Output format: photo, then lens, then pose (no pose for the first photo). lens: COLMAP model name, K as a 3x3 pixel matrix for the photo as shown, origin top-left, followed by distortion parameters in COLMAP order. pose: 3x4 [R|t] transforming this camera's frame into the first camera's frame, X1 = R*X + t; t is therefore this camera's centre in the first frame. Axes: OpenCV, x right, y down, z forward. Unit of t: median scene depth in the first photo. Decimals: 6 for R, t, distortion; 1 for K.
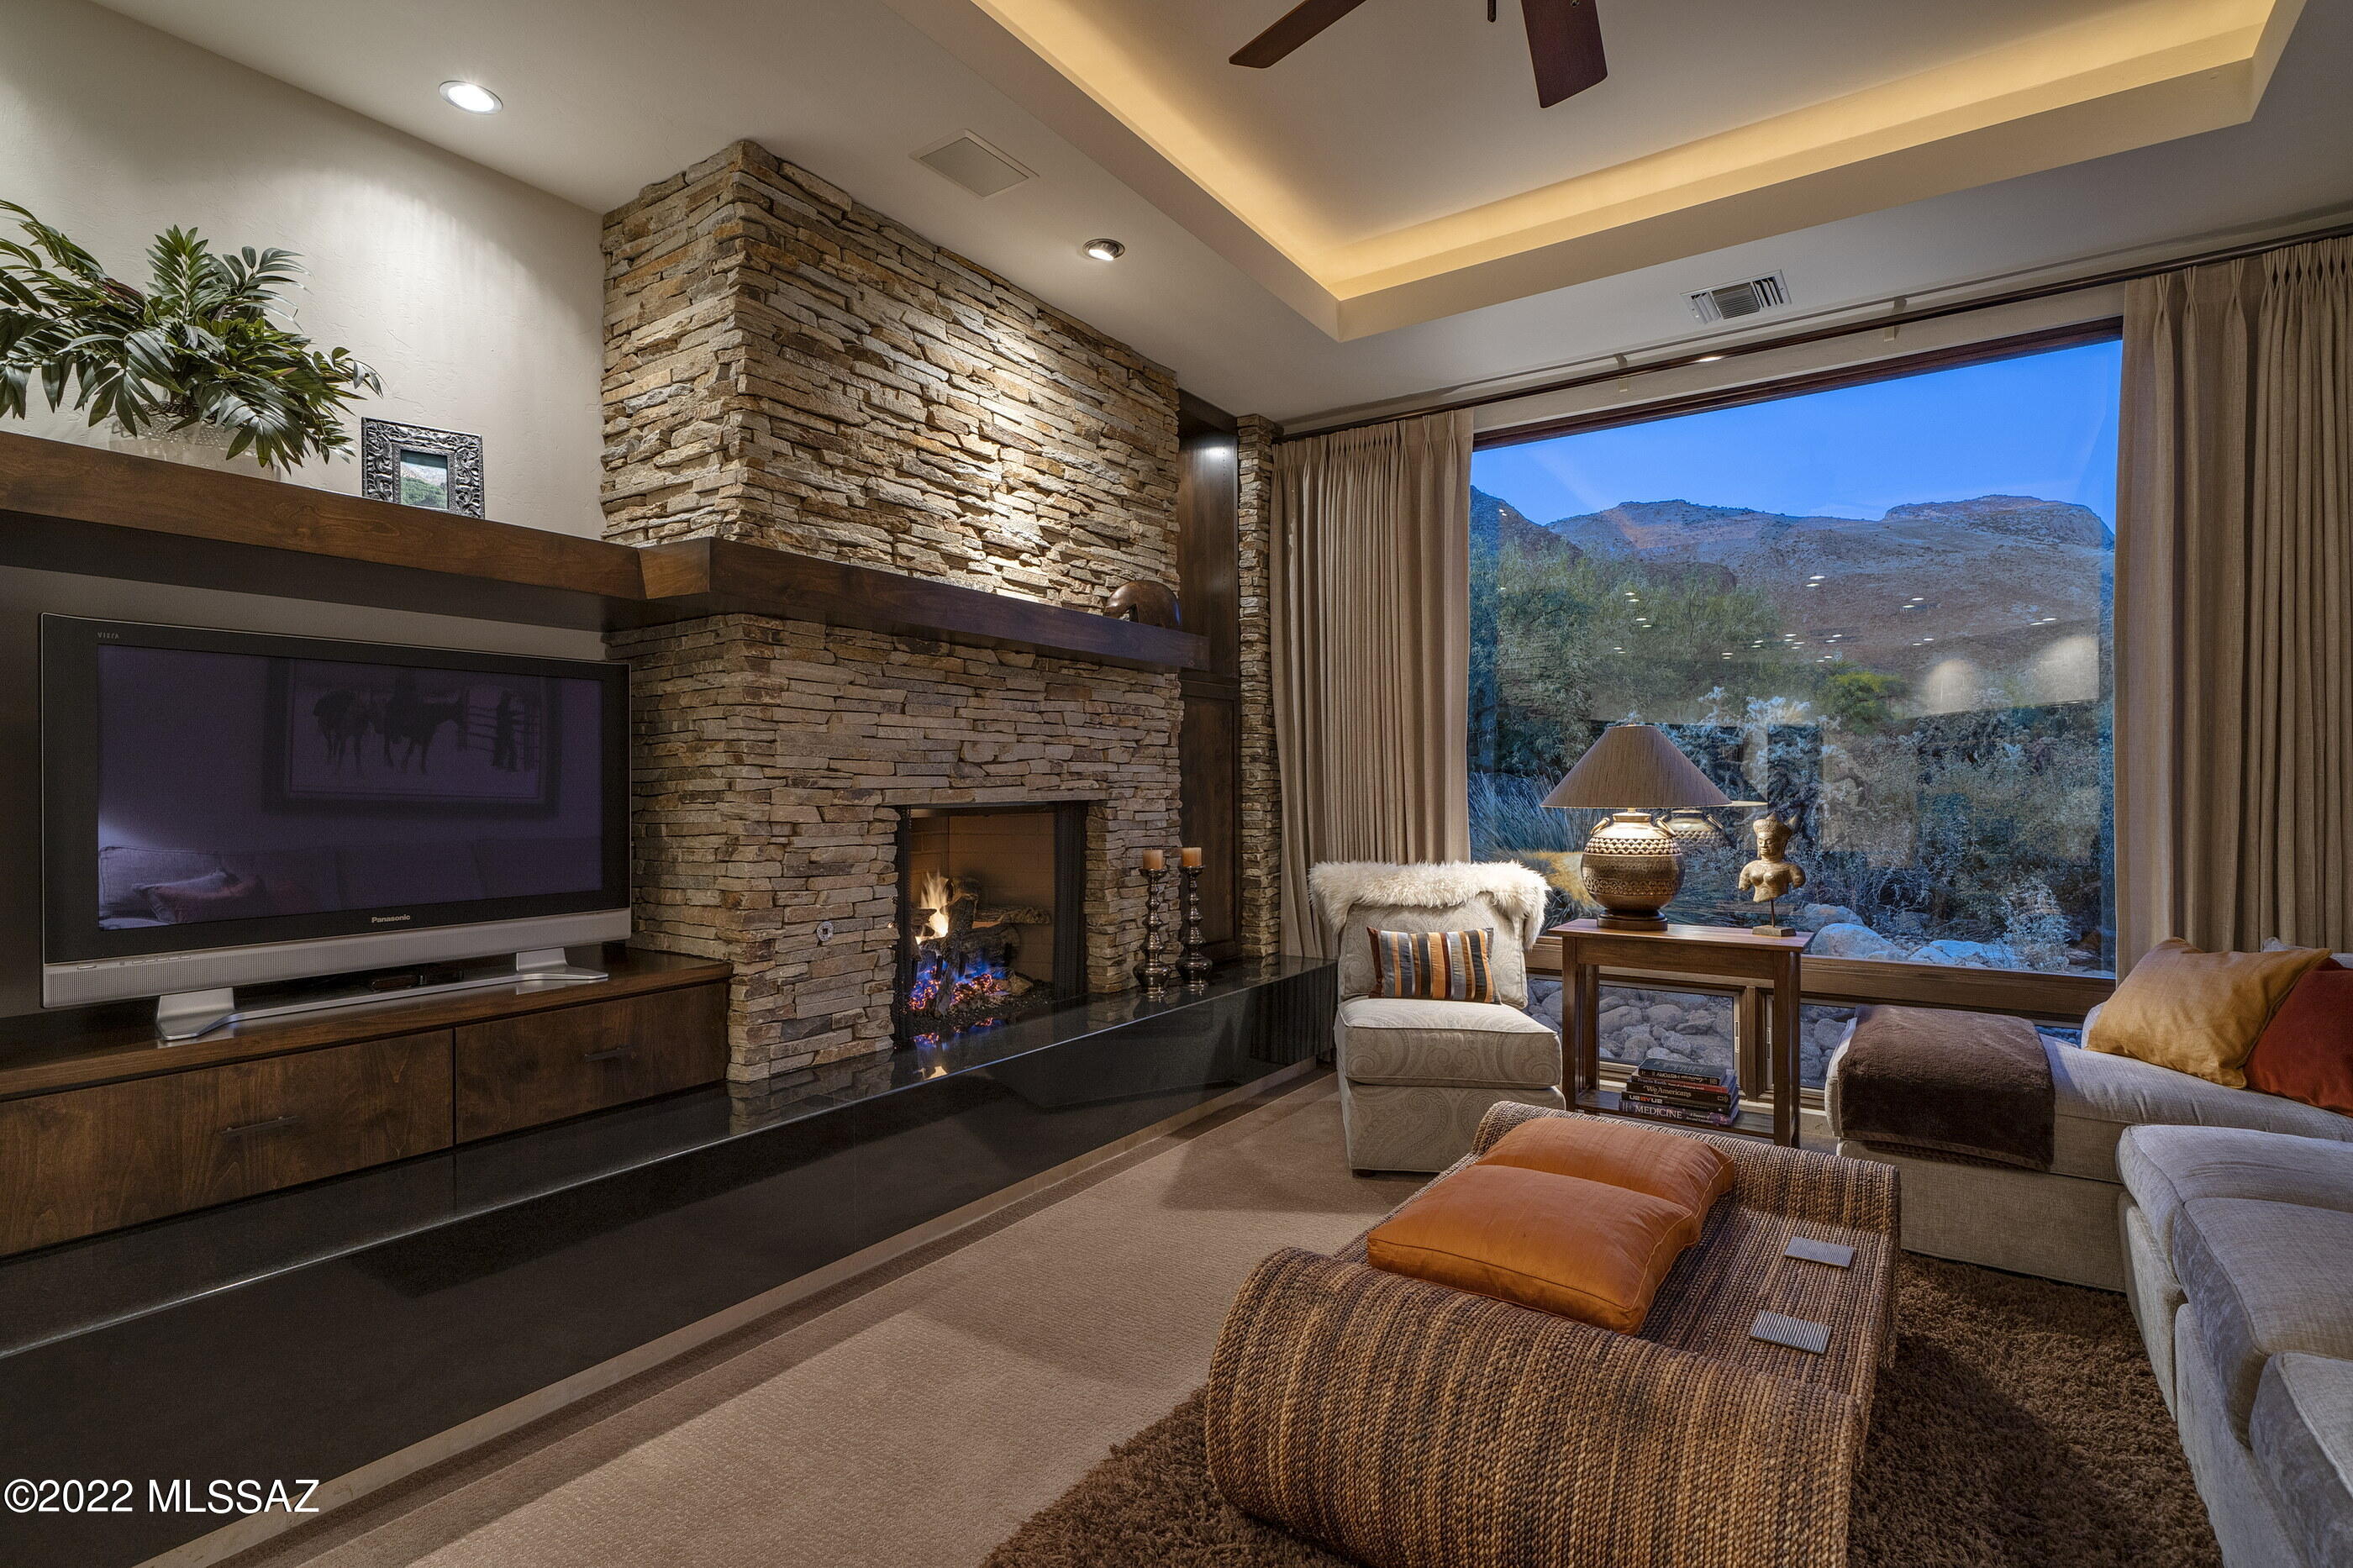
lens RADIAL K [[1127.0, 0, 1178.5], [0, 1127.0, 797.0], [0, 0, 1]] dist [-0.000398, -0.000040]
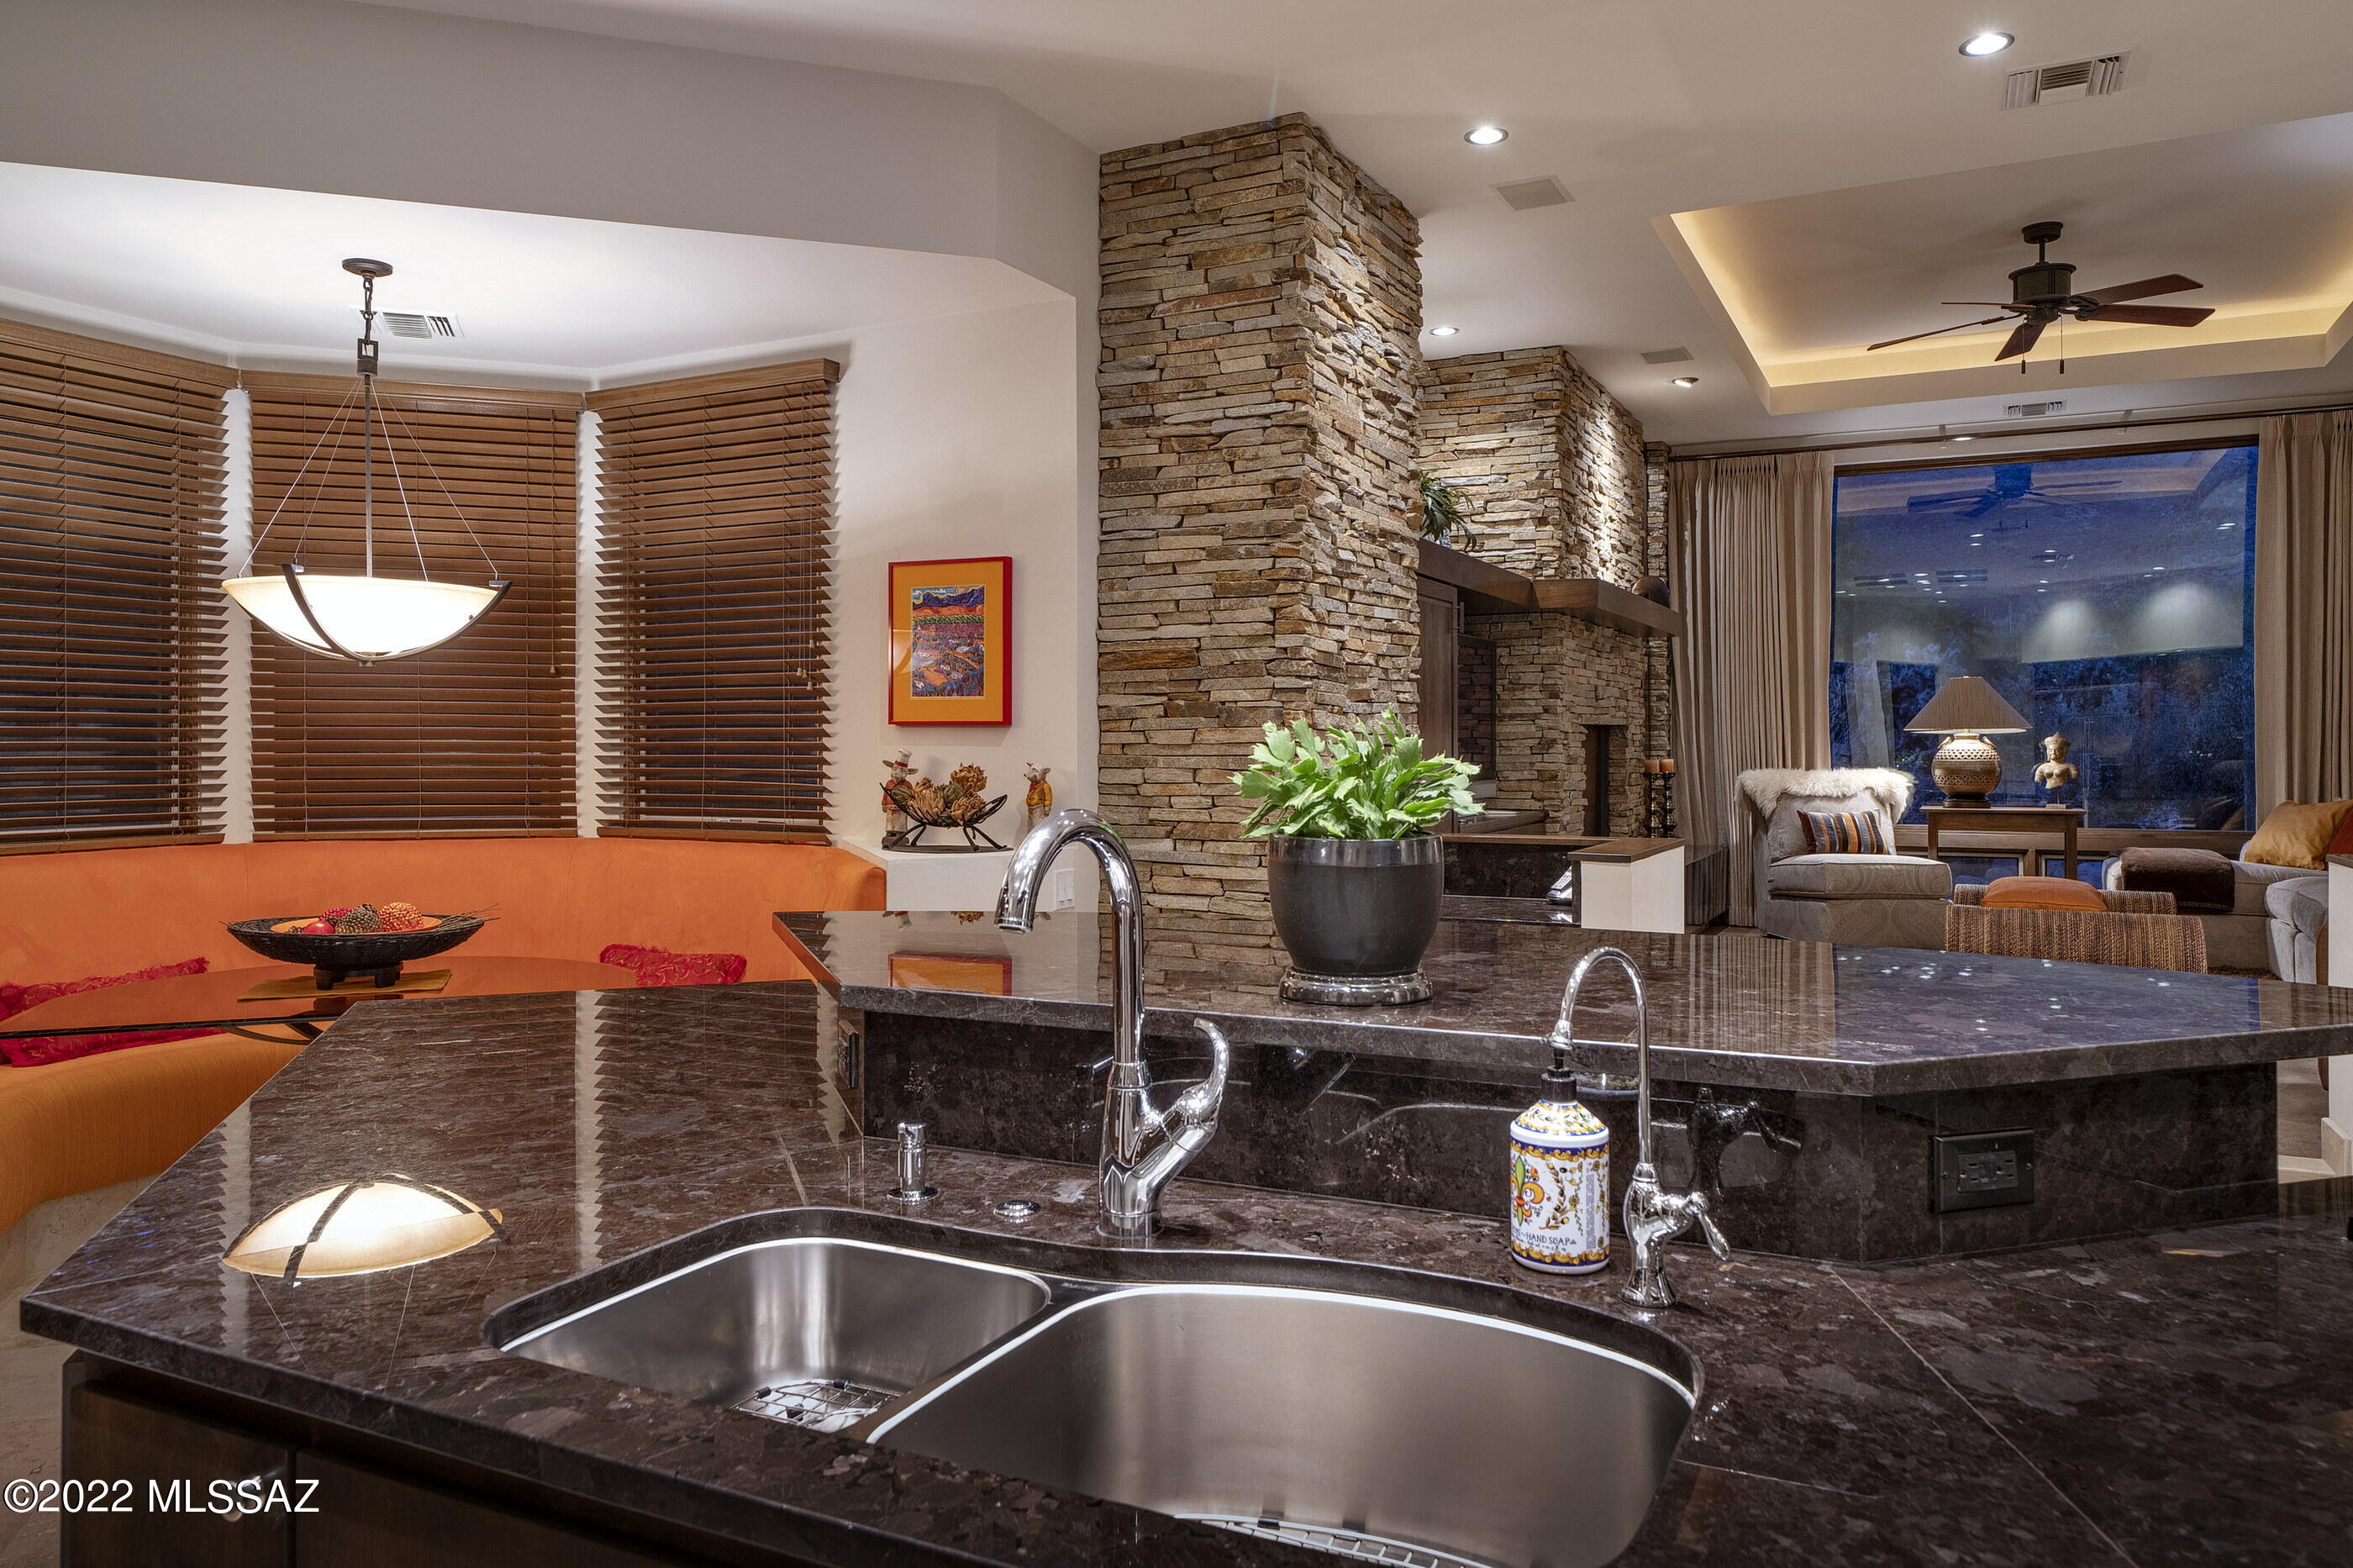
lens RADIAL K [[1572.2, 0, 1176.8], [0, 1572.2, 740.8], [0, 0, 1]] dist [0.000470, -0.001021]
pose [[0.992272, 0.003095, 0.124042, -1.065696], [-0.002445, 0.999982, -0.005392, 0.043372], [-0.124056, 0.005047, 0.992262, -1.139349]]
